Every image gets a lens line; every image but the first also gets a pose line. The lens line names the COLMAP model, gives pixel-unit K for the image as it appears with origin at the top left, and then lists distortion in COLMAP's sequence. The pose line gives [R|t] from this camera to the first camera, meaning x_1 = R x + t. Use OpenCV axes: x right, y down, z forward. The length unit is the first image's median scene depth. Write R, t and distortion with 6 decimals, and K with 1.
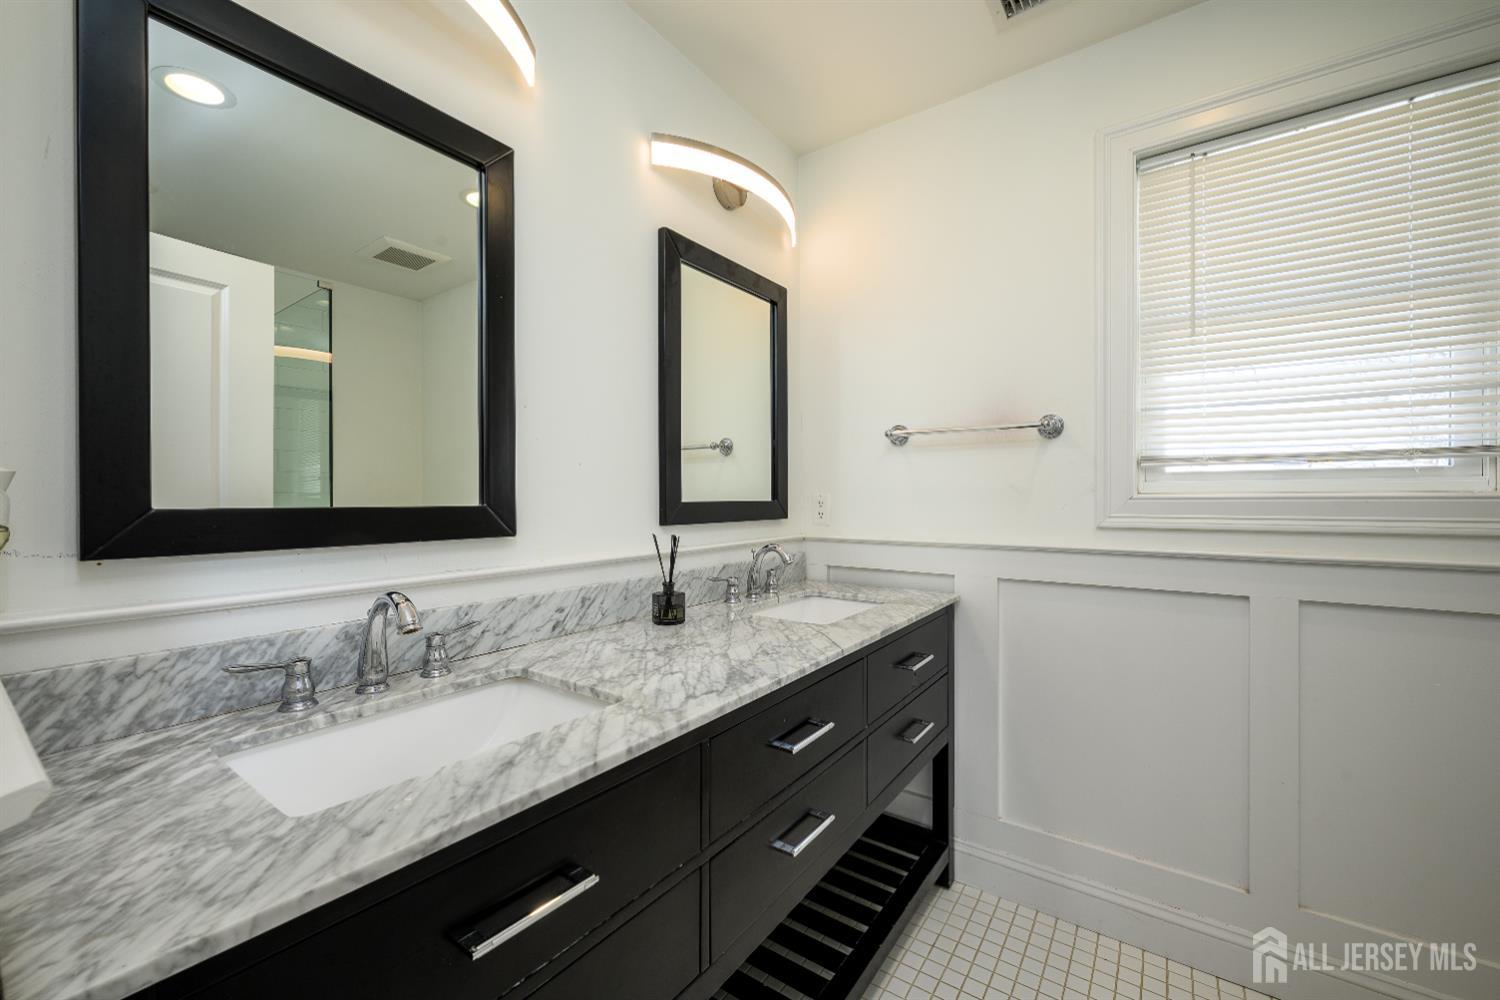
lens RADIAL K [[597.9, 0, 750.0], [0, 597.9, 500.0], [0, 0, 1]] dist [0.001338, 0.000129]
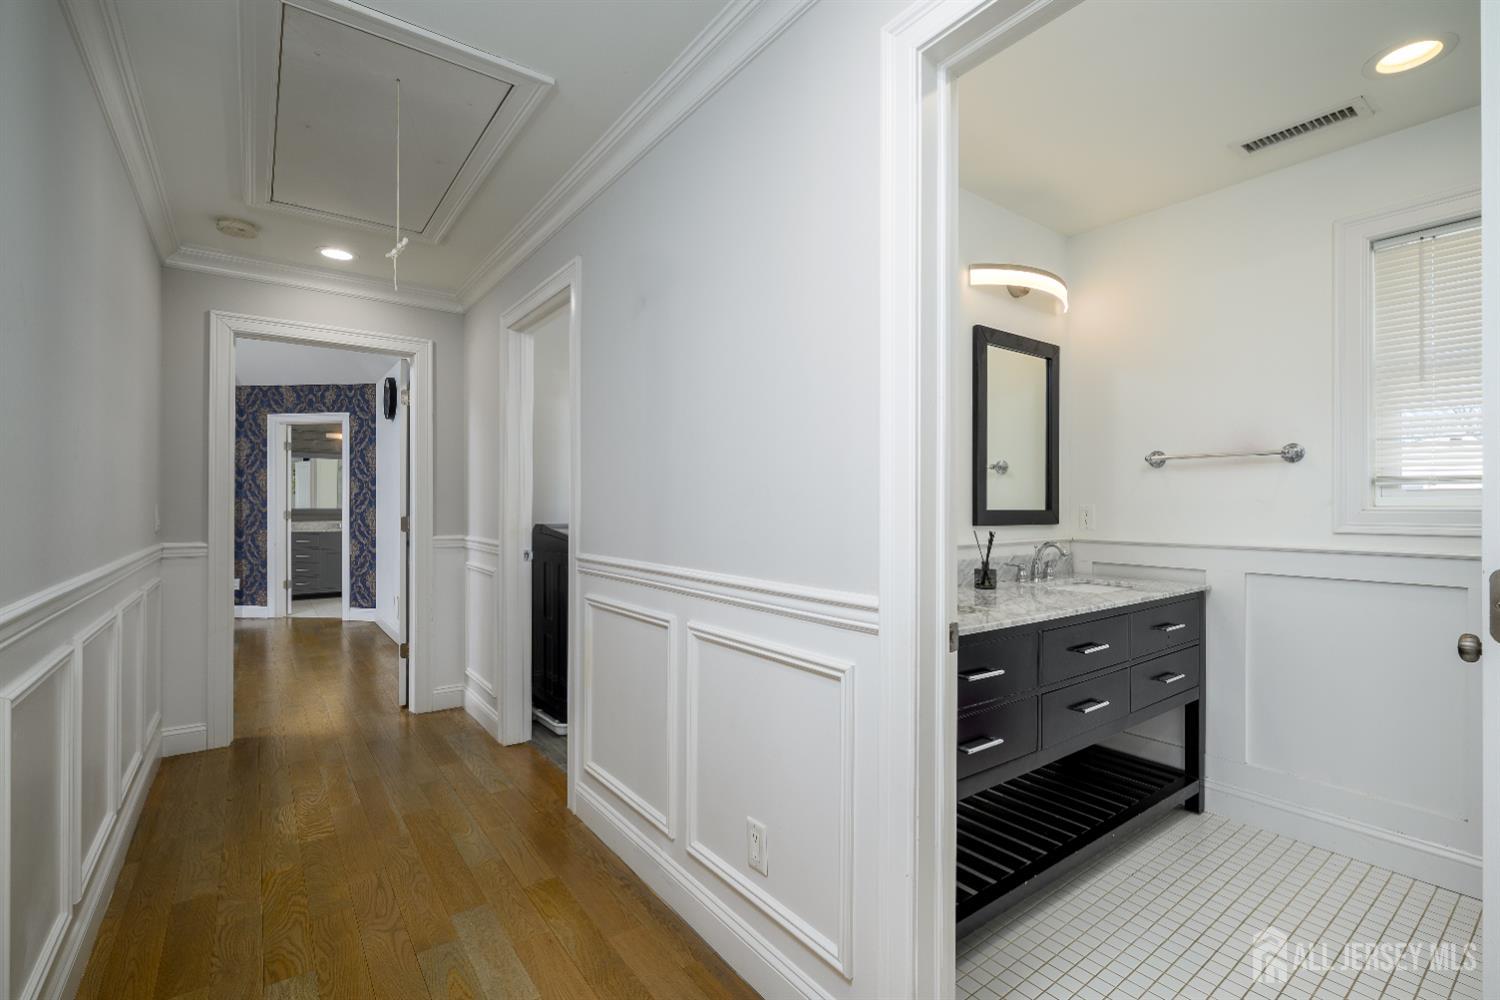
lens RADIAL K [[668.7, 0, 756.3], [0, 668.7, 507.4], [0, 0, 1]] dist [-0.000078, 0.000711]
pose [[0.954889, 0.006922, -0.296883, -0.155792], [-0.008593, 0.999954, -0.004322, 0.007845], [0.296839, 0.006678, 0.954904, -0.672071]]
